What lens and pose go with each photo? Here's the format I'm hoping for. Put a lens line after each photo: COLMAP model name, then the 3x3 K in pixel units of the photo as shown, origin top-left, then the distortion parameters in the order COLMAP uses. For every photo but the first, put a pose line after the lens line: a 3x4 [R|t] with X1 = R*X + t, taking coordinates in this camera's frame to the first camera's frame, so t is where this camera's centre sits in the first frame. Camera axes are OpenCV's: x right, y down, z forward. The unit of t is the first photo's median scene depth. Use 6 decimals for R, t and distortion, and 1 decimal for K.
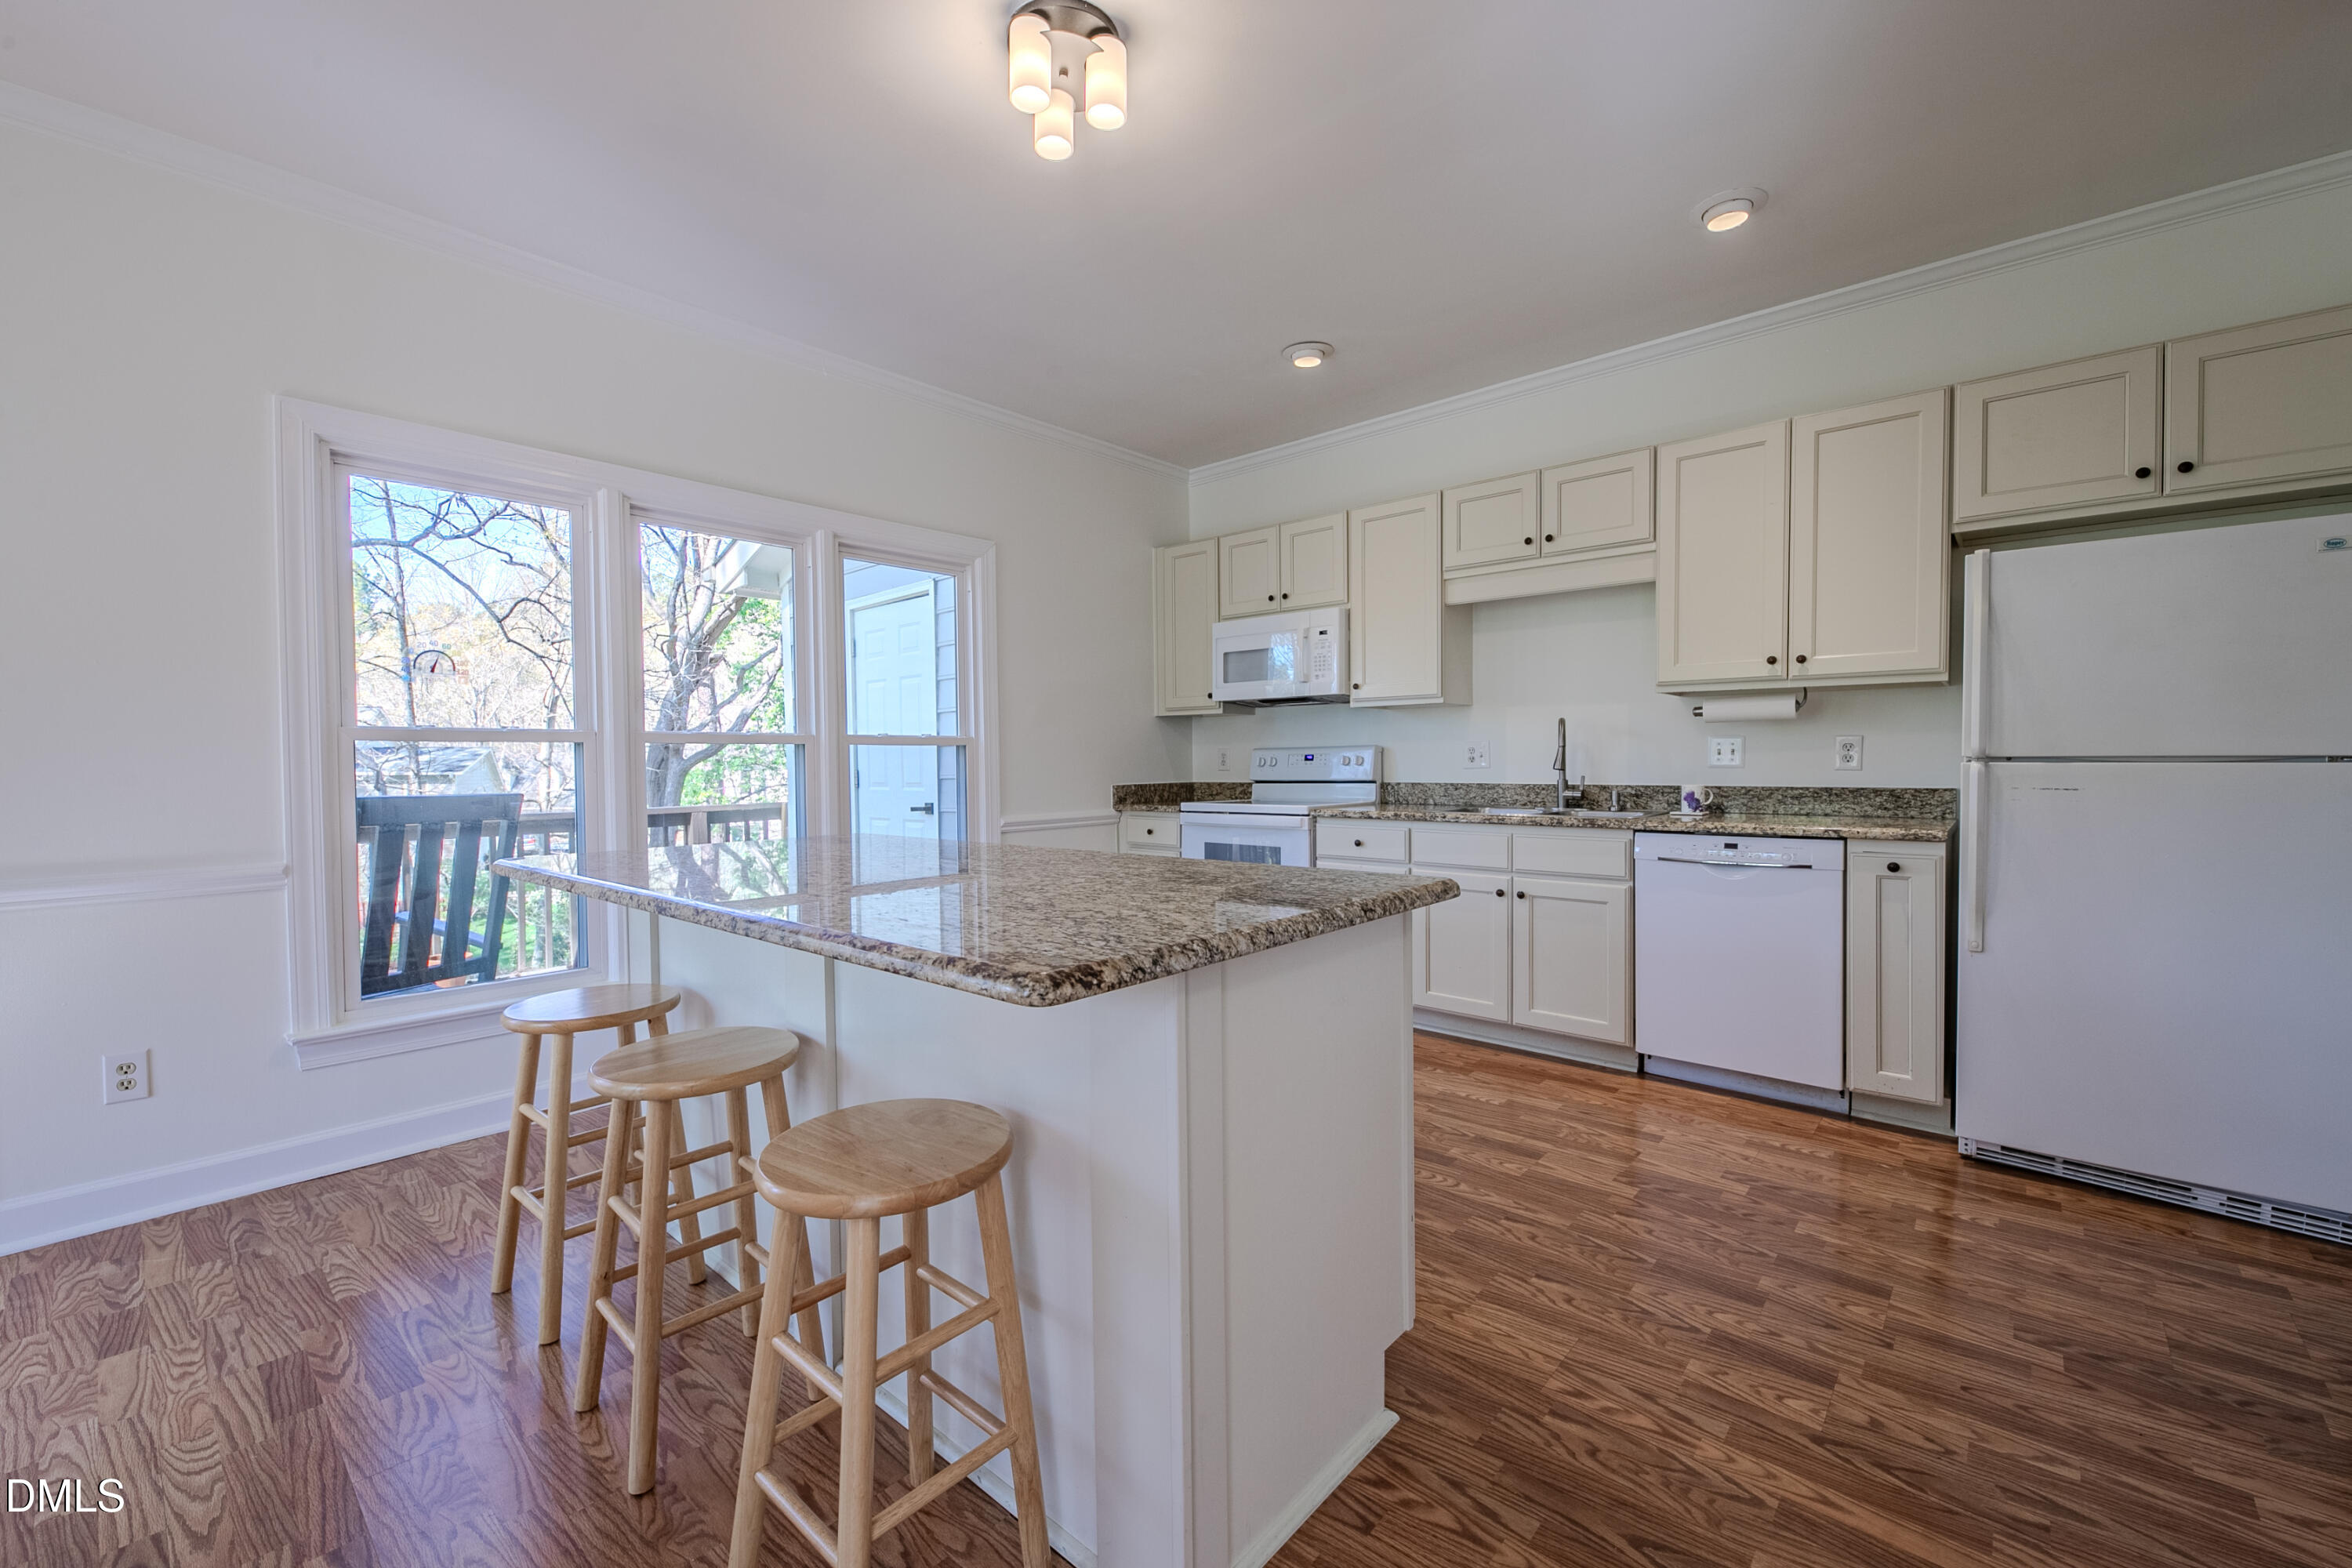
lens RADIAL K [[939.9, 0, 1176.0], [0, 939.9, 784.0], [0, 0, 1]] dist [0.001101, 0.000241]
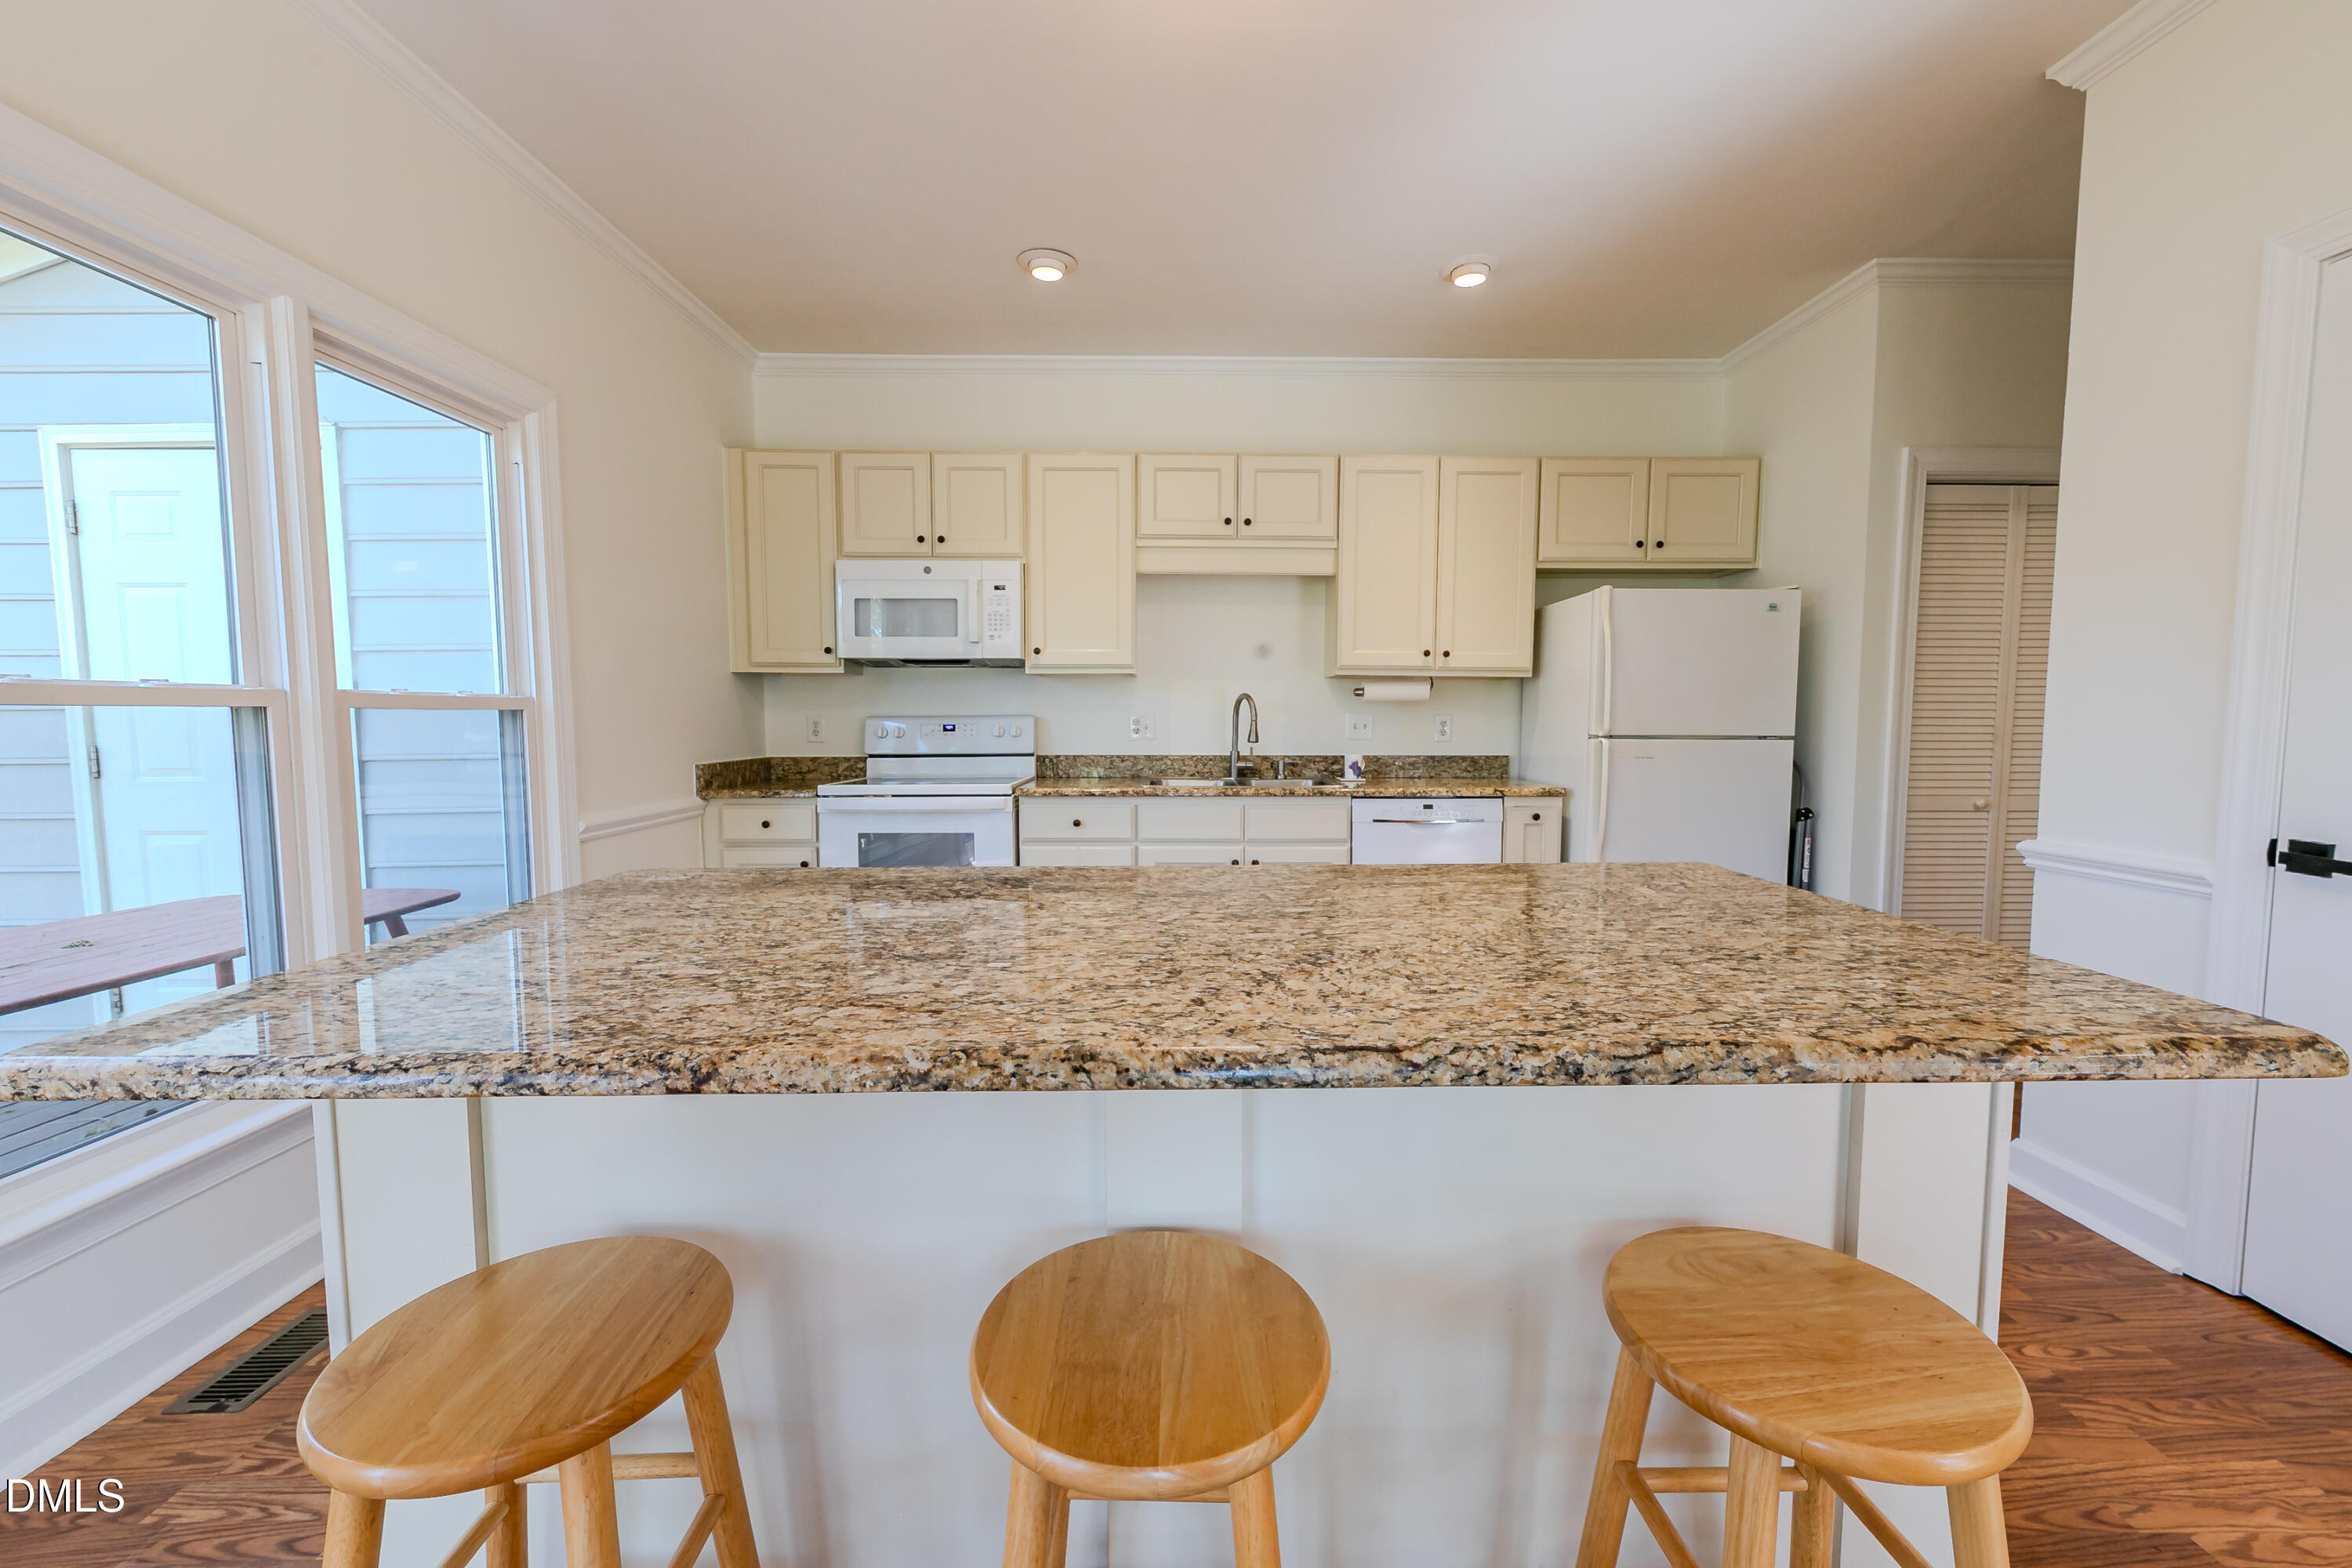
lens RADIAL K [[939.9, 0, 1176.0], [0, 939.9, 784.0], [0, 0, 1]] dist [0.001101, 0.000241]
pose [[0.737771, -0.037700, 0.673997, -0.354919], [0.010197, 0.998948, 0.044714, -0.015805], [-0.674974, -0.026116, 0.737379, 0.255147]]
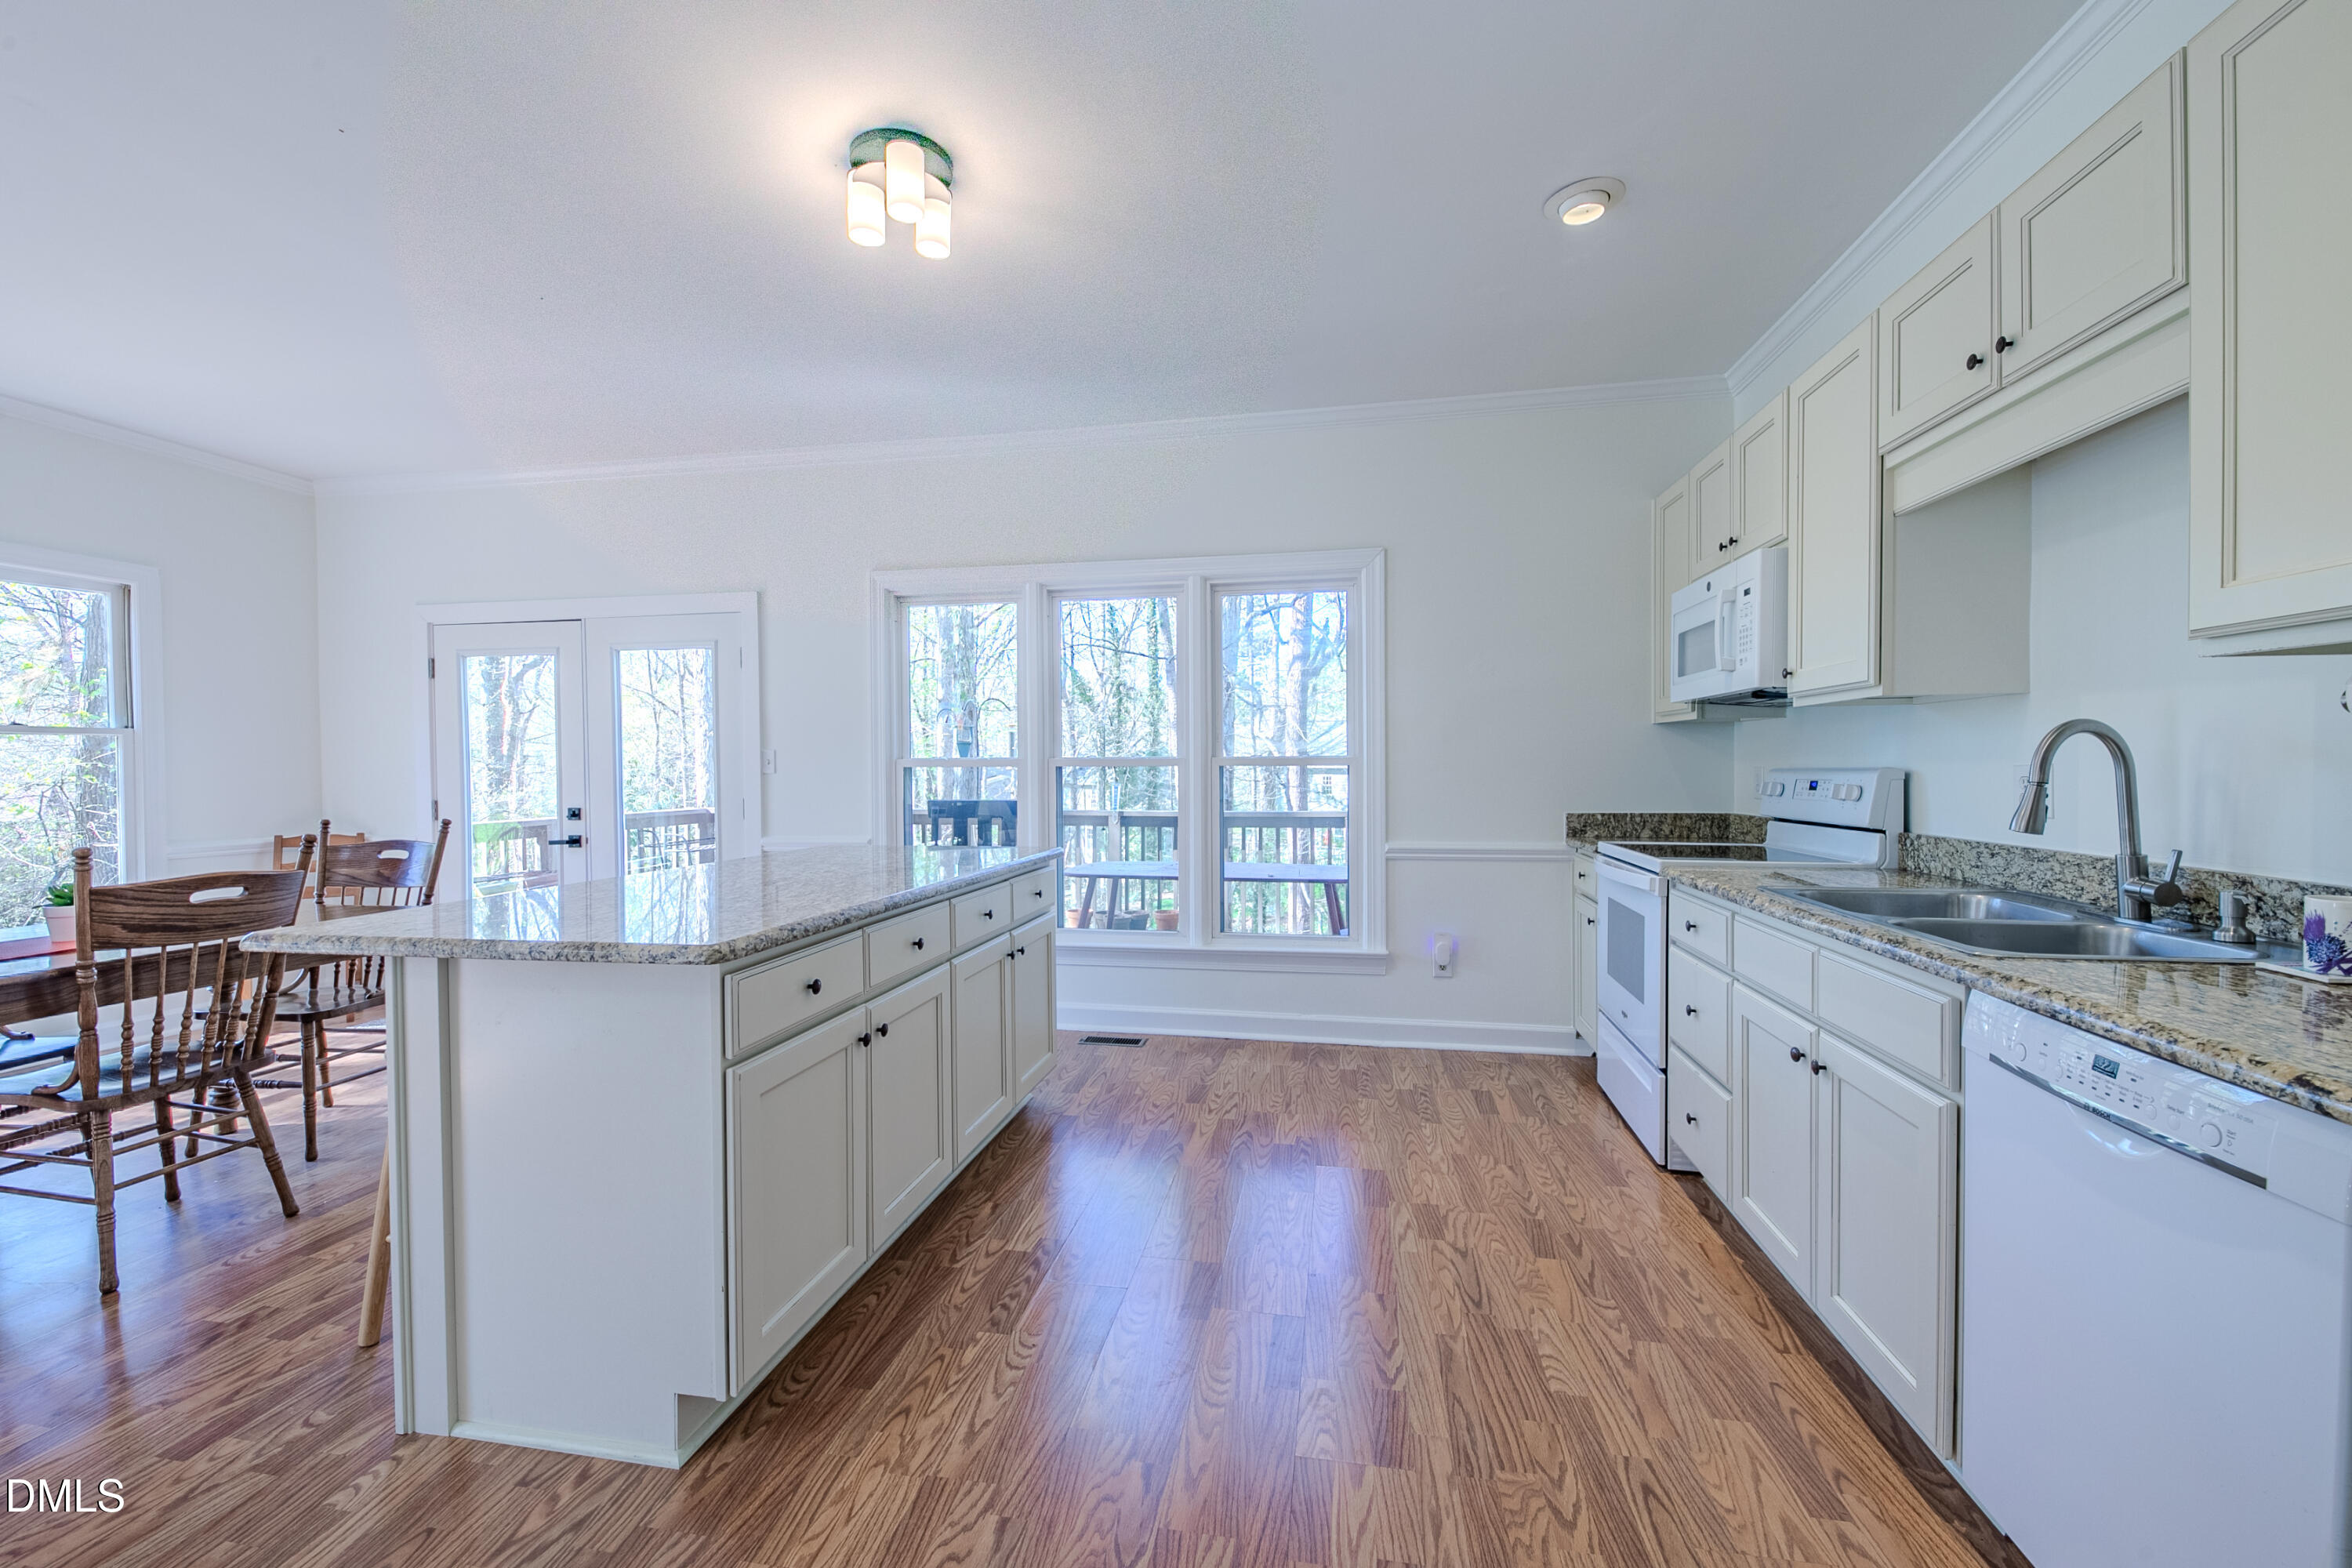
lens RADIAL K [[939.2, 0, 1176.0], [0, 939.2, 784.0], [0, 0, 1]] dist [0.014662, -0.009537]
pose [[0.522180, 0.022744, -0.852532, 0.551533], [-0.020941, 0.999685, 0.013843, -0.034643], [0.852578, 0.010624, 0.522492, 0.370329]]
